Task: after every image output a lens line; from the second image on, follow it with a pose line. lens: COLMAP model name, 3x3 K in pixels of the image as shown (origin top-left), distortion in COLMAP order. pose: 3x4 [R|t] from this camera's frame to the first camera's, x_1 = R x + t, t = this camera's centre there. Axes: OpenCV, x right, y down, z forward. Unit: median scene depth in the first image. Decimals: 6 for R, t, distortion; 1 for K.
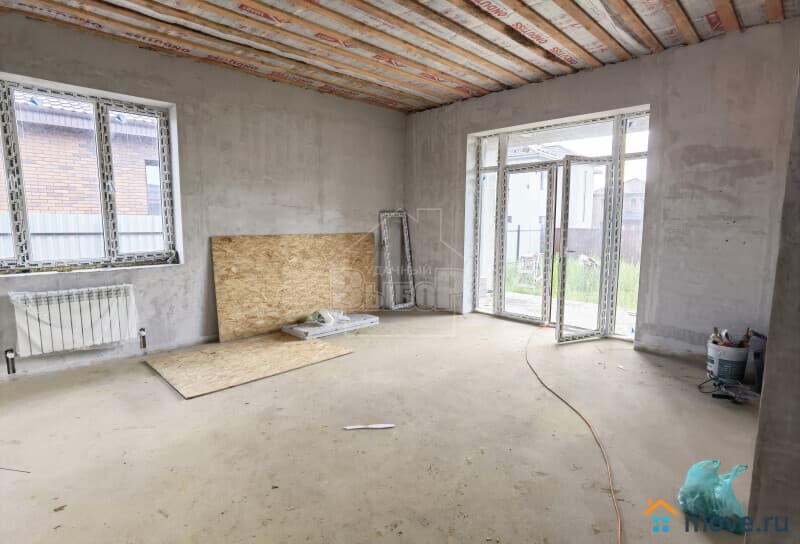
lens RADIAL K [[416.5, 0, 400.0], [0, 416.5, 272.0], [0, 0, 1]] dist [-0.049031, 0.032020]
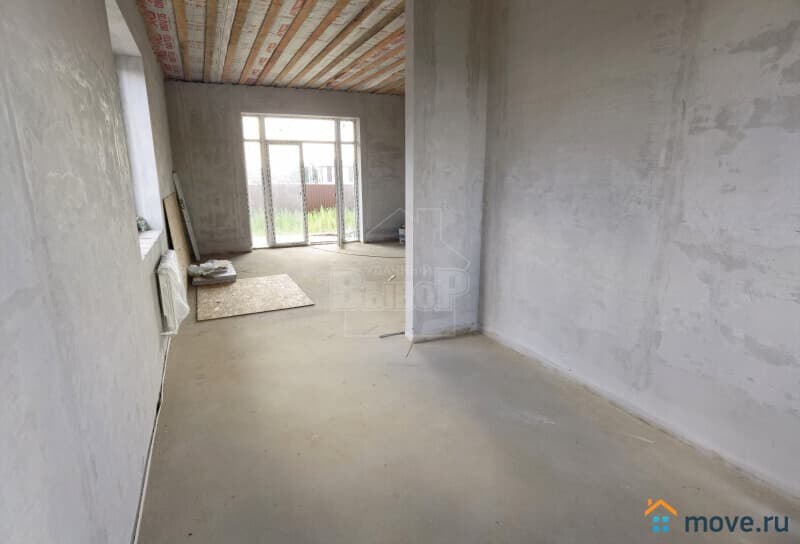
lens RADIAL K [[416.5, 0, 400.0], [0, 416.5, 272.0], [0, 0, 1]] dist [-0.049031, 0.032020]
pose [[0.349073, -0.220431, 0.910801, -1.116712], [0.115543, 0.974648, 0.191601, -0.039725], [-0.929945, 0.038354, 0.365692, 0.100047]]
